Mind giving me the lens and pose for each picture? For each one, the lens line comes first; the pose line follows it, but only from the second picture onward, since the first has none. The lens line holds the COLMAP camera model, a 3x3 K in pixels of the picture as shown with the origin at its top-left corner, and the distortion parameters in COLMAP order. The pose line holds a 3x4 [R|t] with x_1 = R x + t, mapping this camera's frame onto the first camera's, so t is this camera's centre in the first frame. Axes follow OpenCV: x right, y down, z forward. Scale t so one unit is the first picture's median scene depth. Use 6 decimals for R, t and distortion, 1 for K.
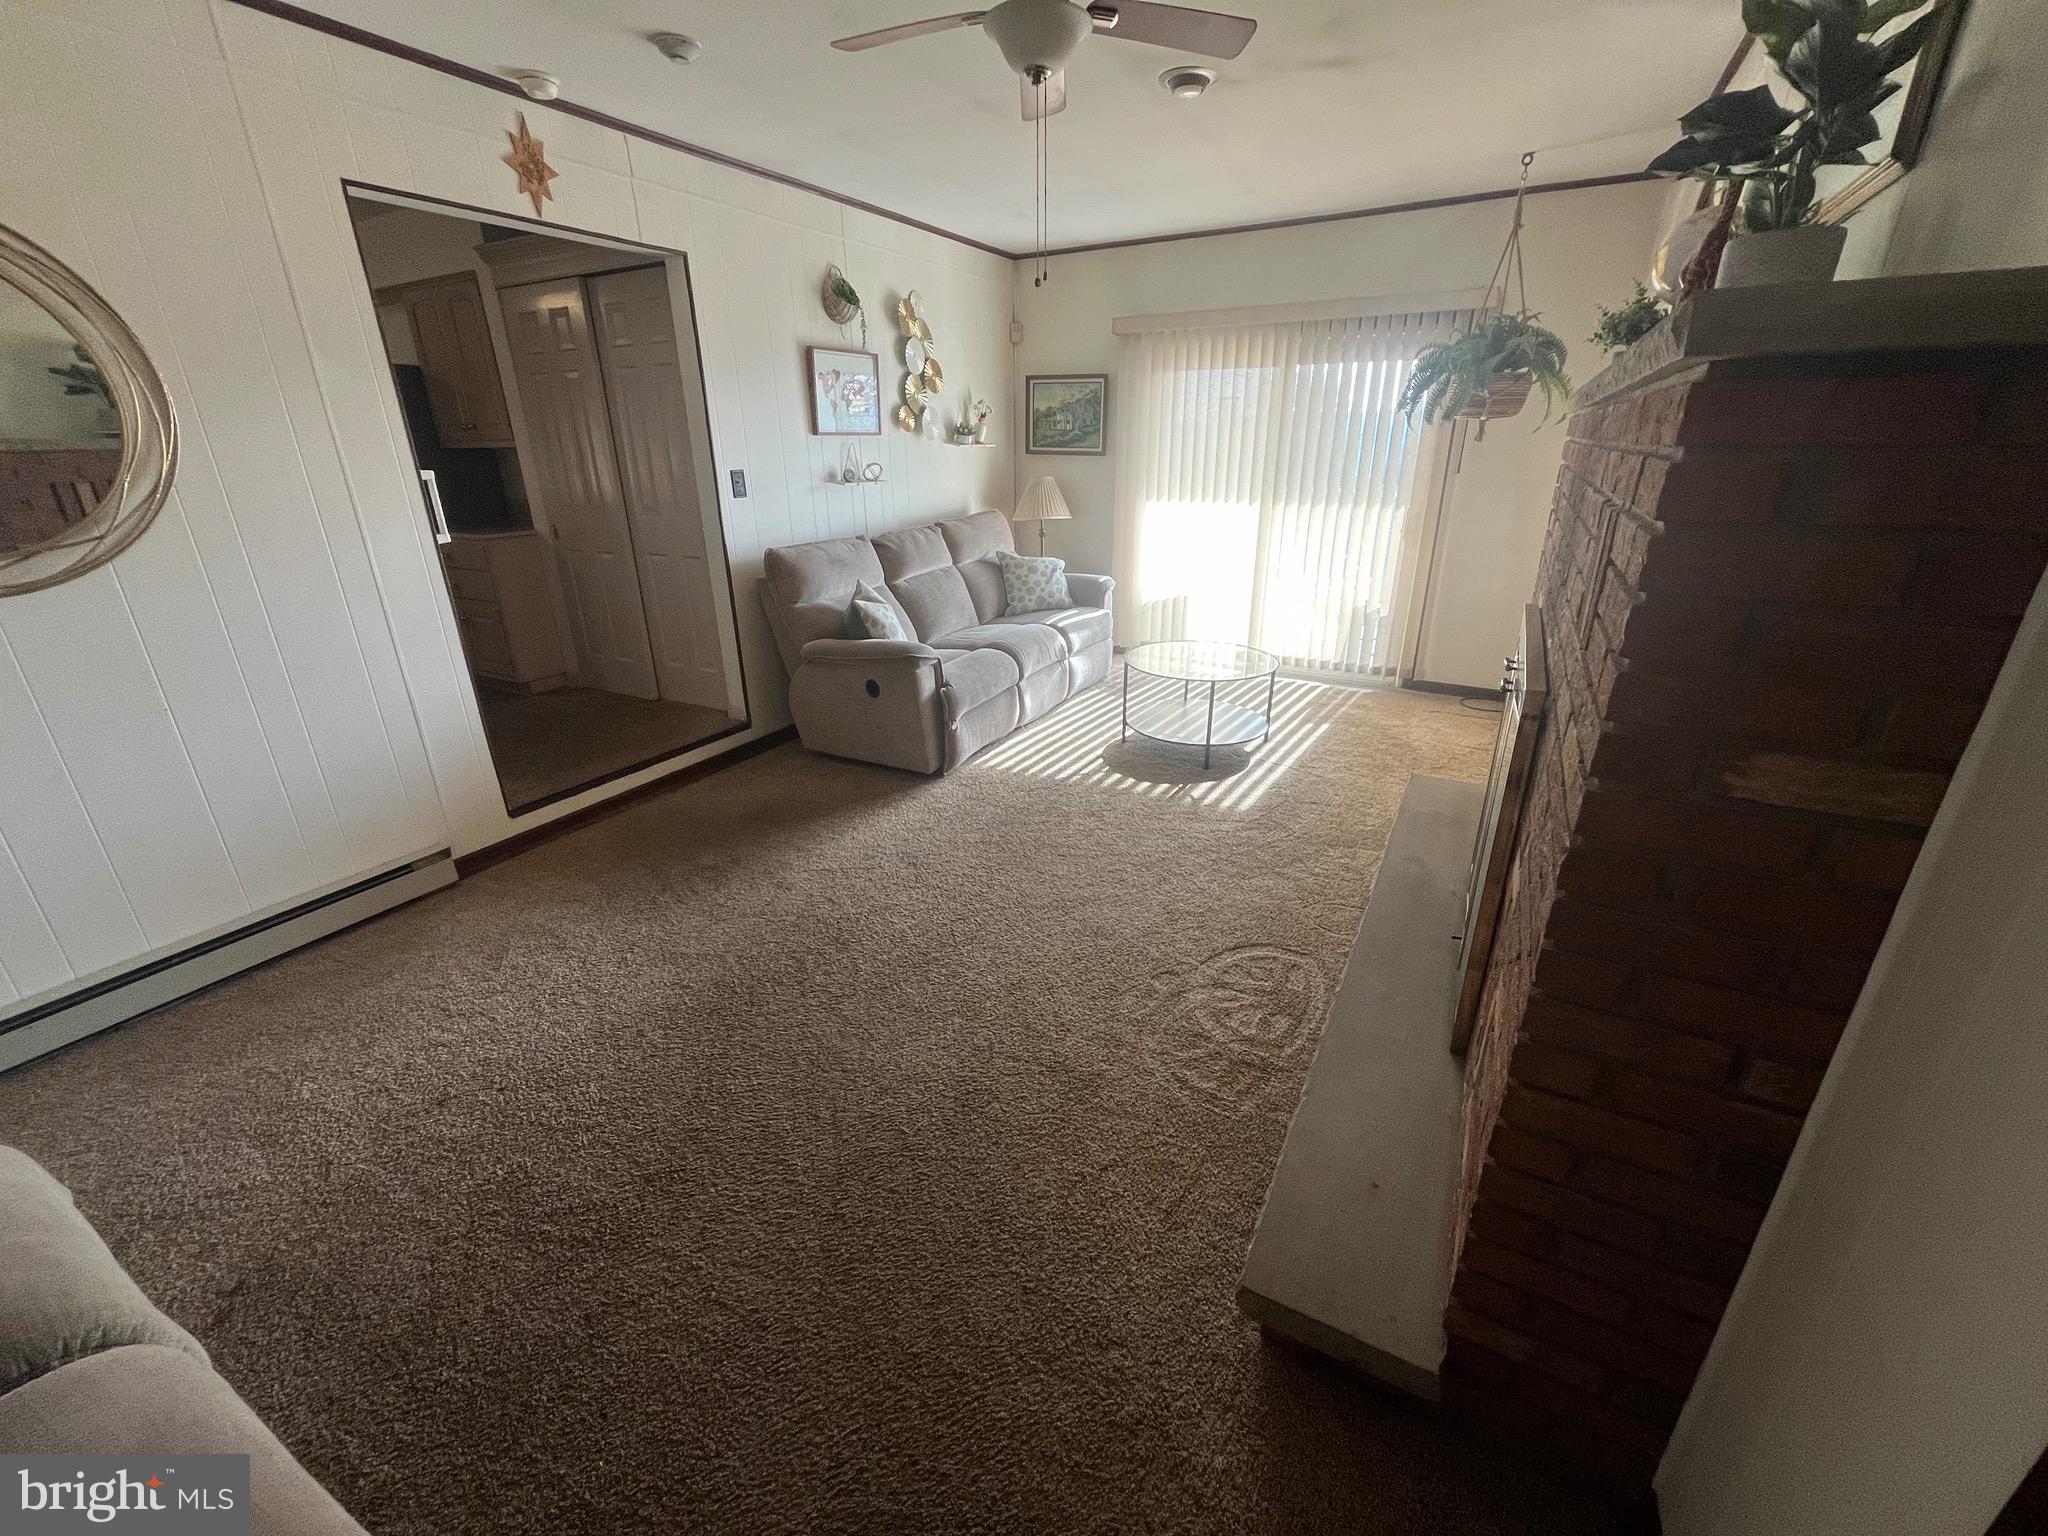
lens RADIAL K [[828.8, 0, 1021.7], [0, 828.8, 765.5], [0, 0, 1]] dist [-0.001877, -0.000382]
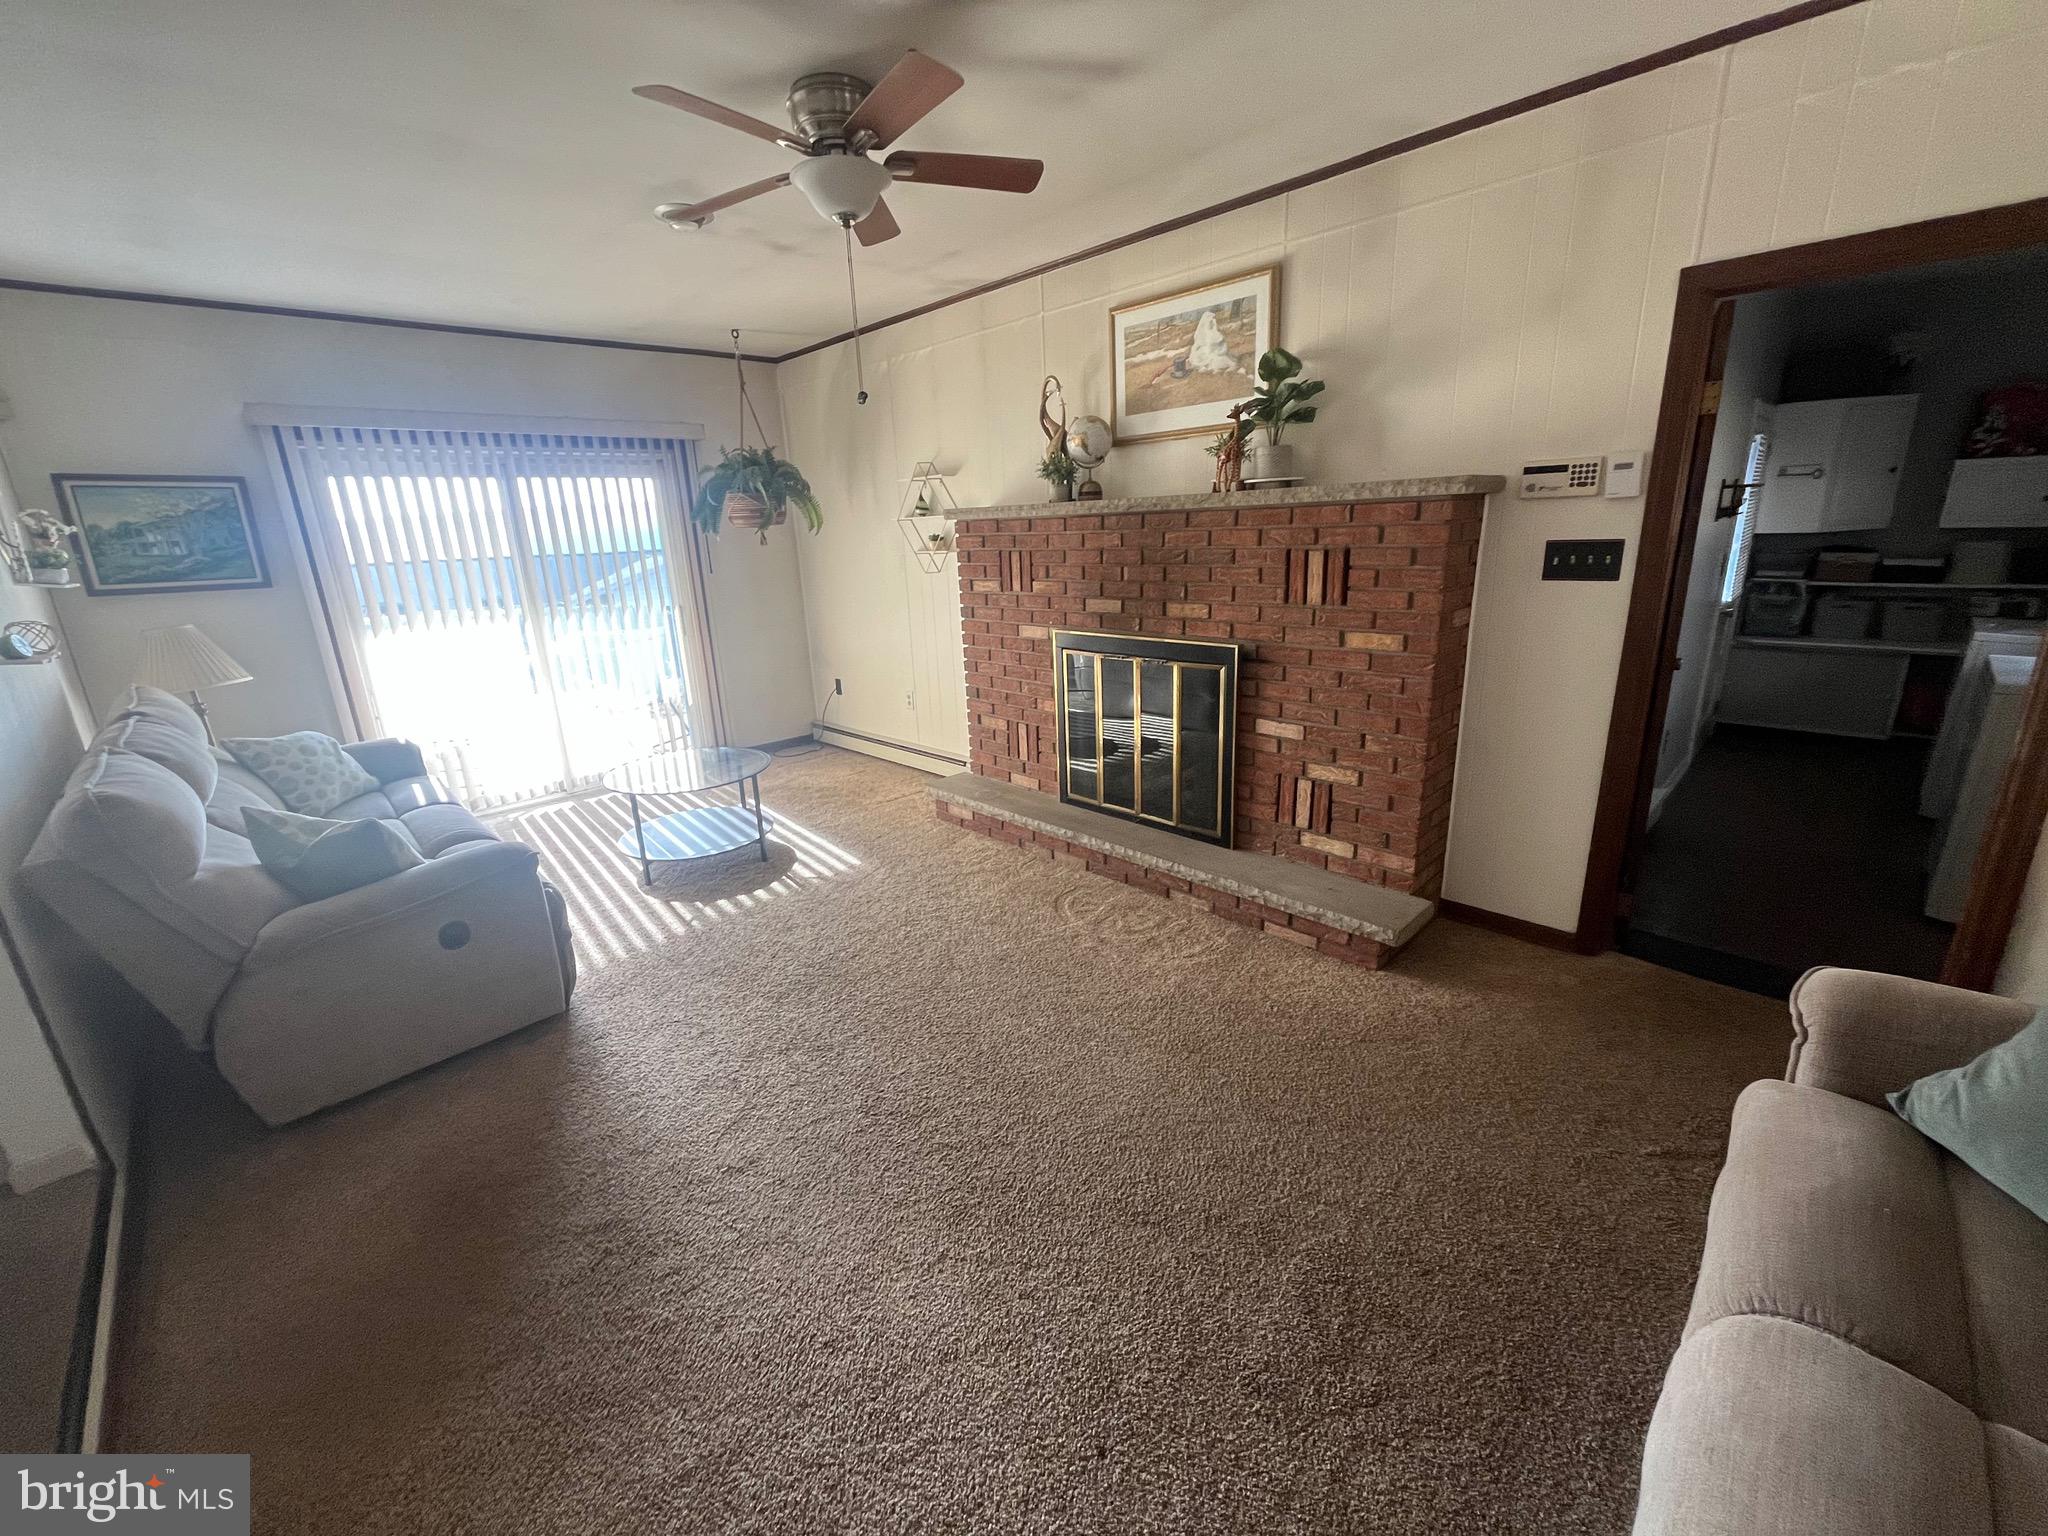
lens RADIAL K [[828.8, 0, 1021.7], [0, 828.8, 763.7], [0, 0, 1]] dist [-0.001877, -0.000382]
pose [[0.278686, -0.271494, 0.921208, -0.582935], [0.389429, 0.908758, 0.150014, -0.132501], [-0.877883, 0.316938, 0.358986, 0.327252]]
